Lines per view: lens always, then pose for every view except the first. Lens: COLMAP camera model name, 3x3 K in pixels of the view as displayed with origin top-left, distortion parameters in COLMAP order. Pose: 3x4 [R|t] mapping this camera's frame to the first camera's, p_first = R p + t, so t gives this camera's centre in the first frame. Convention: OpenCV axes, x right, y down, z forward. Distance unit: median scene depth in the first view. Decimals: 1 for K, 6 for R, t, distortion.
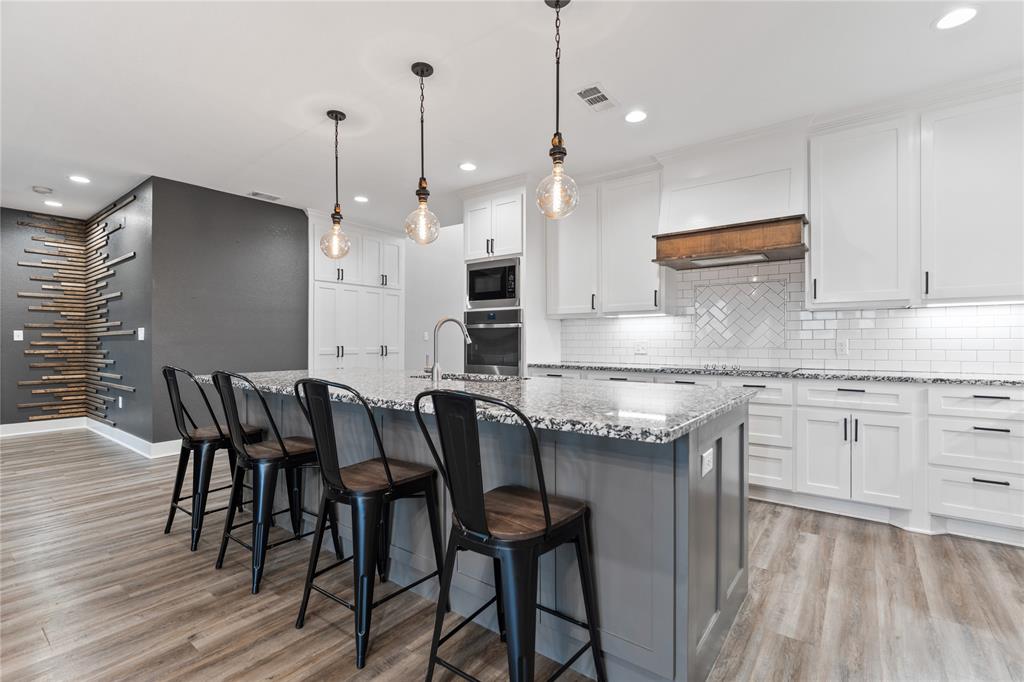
lens RADIAL K [[460.6, 0, 508.7], [0, 460.6, 341.0], [0, 0, 1]] dist [-0.003582, 0.000535]
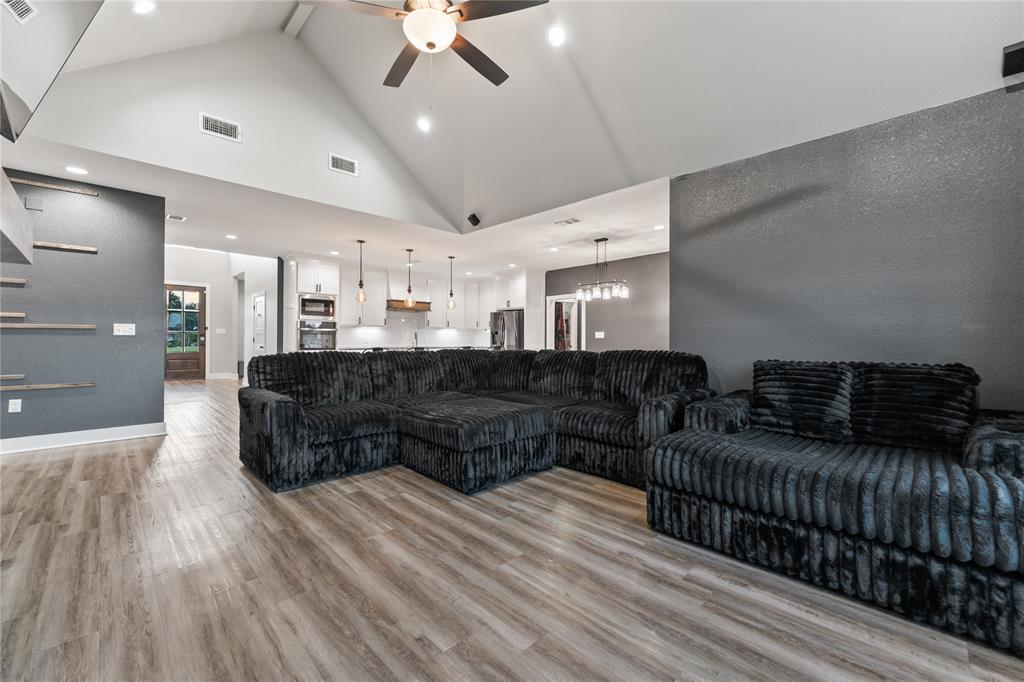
lens RADIAL K [[407.0, 0, 508.7], [0, 407.0, 341.6], [0, 0, 1]] dist [0.001781, 0.000012]
pose [[0.151472, -0.006664, 0.988439, -1.876645], [-0.007097, 0.999944, 0.007829, -0.001570], [-0.988436, -0.008201, 0.151417, -0.052913]]
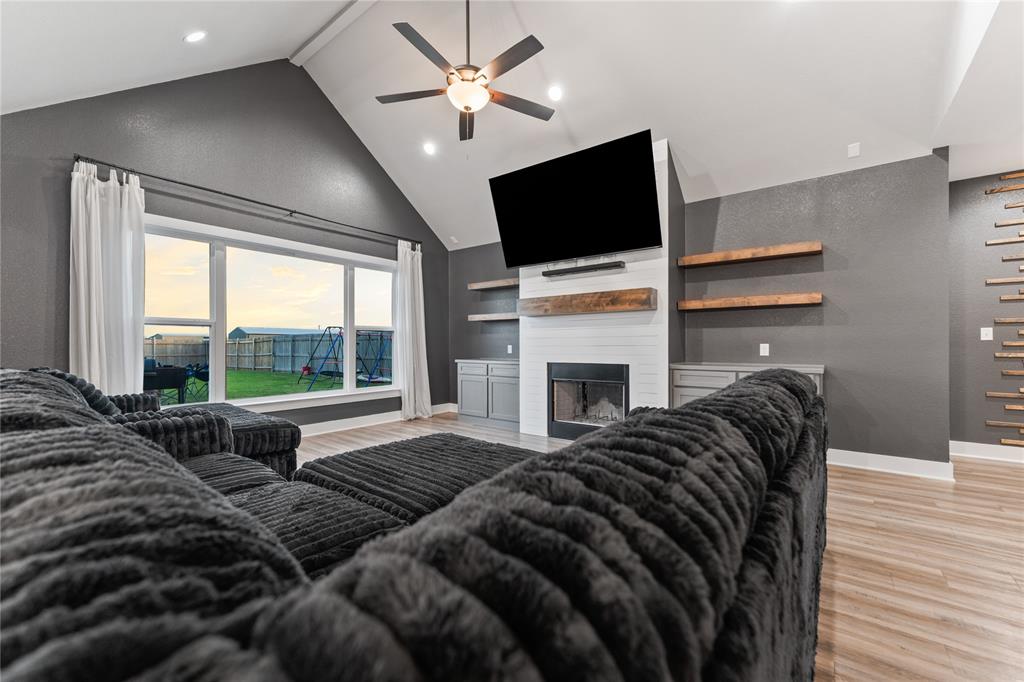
lens RADIAL K [[410.2, 0, 510.4], [0, 410.2, 345.5], [0, 0, 1]] dist [0.001442, 0.000020]
pose [[-0.008861, 0.002500, -0.999958, -0.485091], [0.005938, 0.999979, 0.002448, 0.002155], [0.999943, -0.005916, -0.008876, 0.251591]]
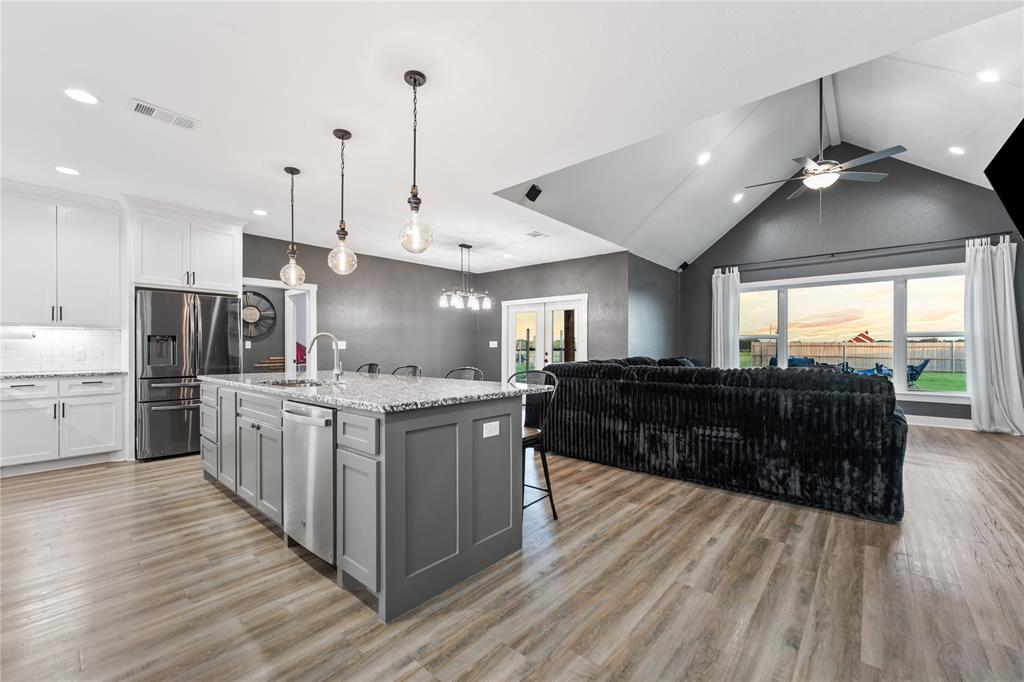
lens RADIAL K [[418.7, 0, 496.7], [0, 418.7, 349.2], [0, 0, 1]] dist [0.000813, 0.000129]
pose [[-0.995641, 0.001760, 0.093256, -0.479399], [0.001712, 0.999998, -0.000590, -0.003524], [-0.093257, -0.000428, -0.995642, 1.401999]]
